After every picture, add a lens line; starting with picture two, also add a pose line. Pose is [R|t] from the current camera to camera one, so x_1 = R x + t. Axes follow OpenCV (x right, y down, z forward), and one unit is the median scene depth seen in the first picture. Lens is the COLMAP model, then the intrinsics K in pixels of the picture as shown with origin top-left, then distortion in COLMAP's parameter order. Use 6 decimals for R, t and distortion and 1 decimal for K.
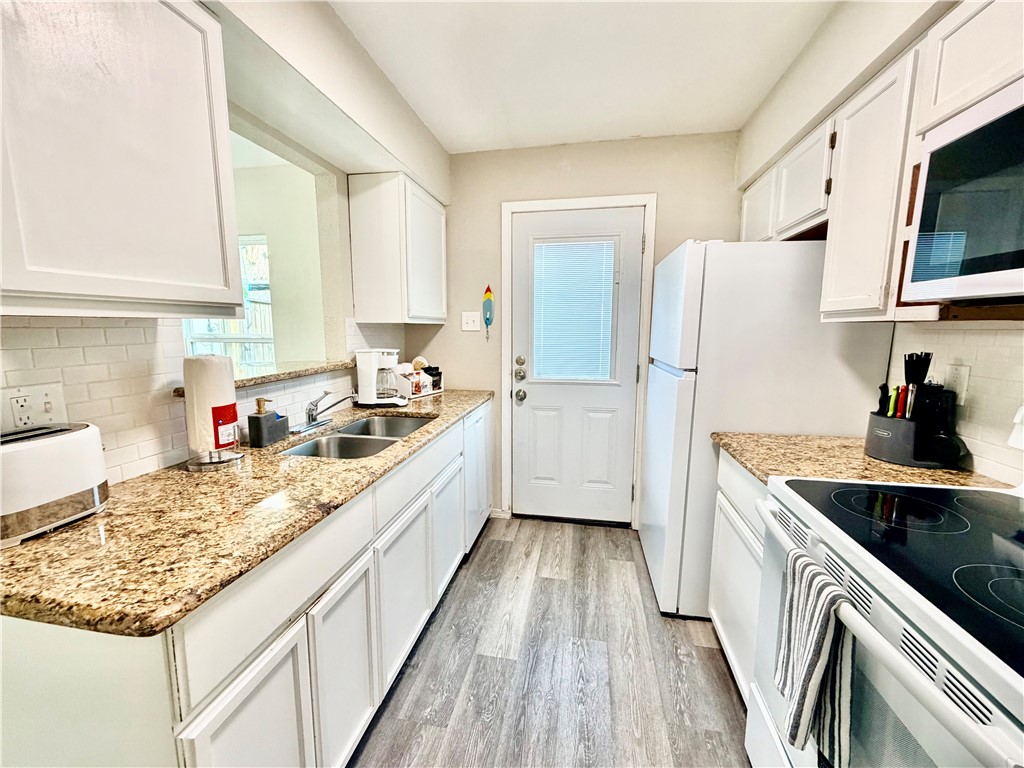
lens RADIAL K [[411.2, 0, 512.3], [0, 411.2, 382.3], [0, 0, 1]] dist [-0.000157, 0.000639]
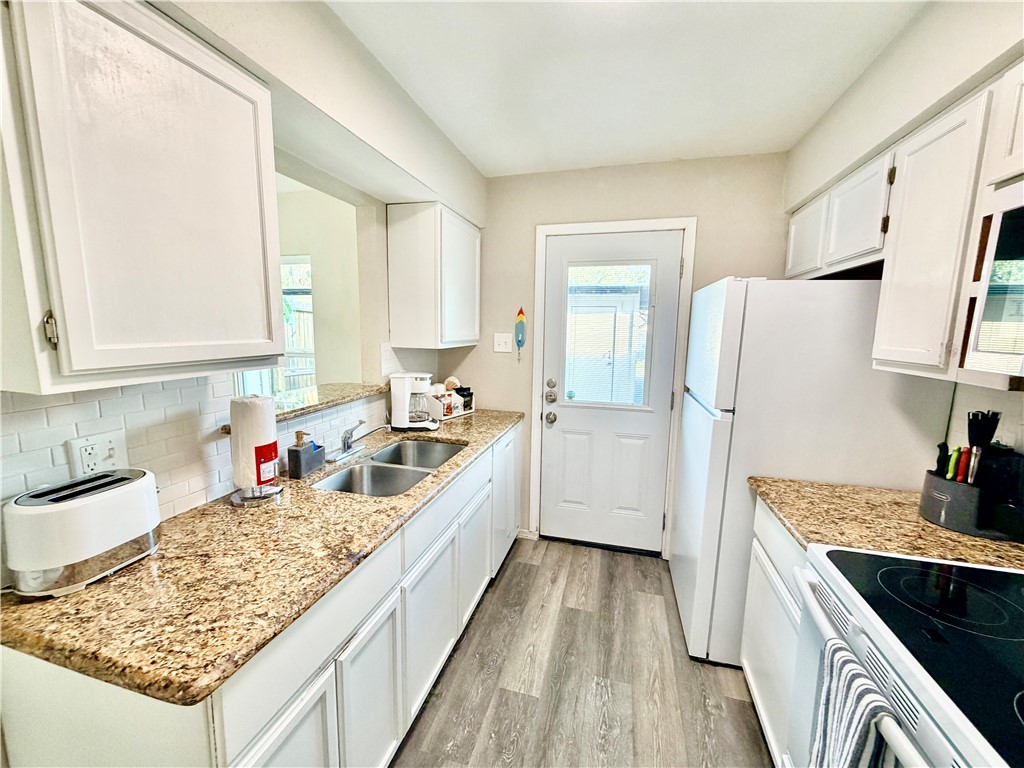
lens RADIAL K [[411.2, 0, 511.7], [0, 411.2, 382.0], [0, 0, 1]] dist [-0.000157, 0.000639]
pose [[0.996436, 0.024281, -0.080780, 0.007360], [-0.024078, 0.999704, 0.003482, -0.101421], [0.080841, -0.001525, 0.996726, -0.000292]]
